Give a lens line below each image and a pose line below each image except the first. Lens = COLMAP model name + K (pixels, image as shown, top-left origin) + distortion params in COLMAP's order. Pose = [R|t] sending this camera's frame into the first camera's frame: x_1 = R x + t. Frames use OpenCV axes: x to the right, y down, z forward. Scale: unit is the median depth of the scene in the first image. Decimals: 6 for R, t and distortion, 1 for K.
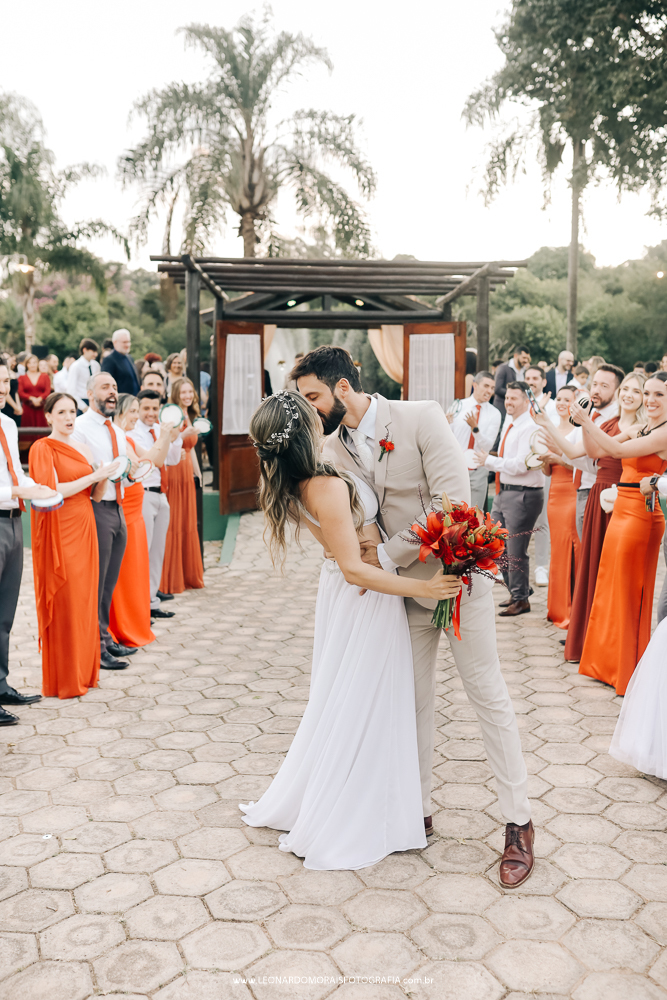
lens RADIAL K [[981.9, 0, 333.5], [0, 981.9, 500.0], [0, 0, 1]] dist [-0.066445, 0.000888]
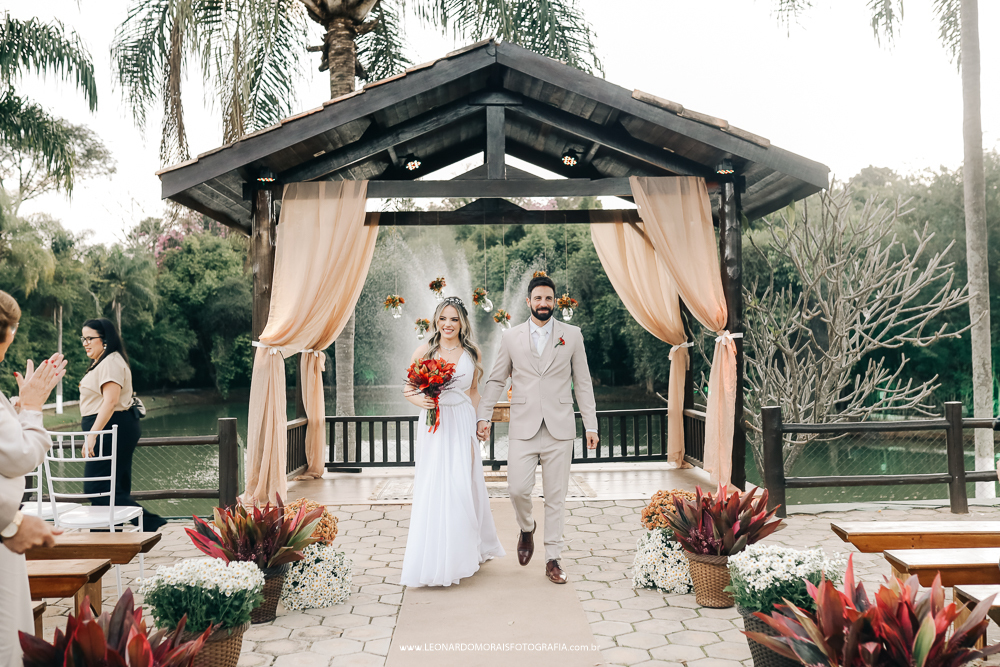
lens RADIAL K [[981.9, 0, 500.0], [0, 981.9, 333.5], [0, 0, 1]] dist [-0.066445, 0.000888]
pose [[0.999655, -0.025348, -0.006839, -0.000834], [0.024364, 0.992701, -0.118117, -0.021229], [0.009783, 0.117910, 0.992976, 0.162750]]
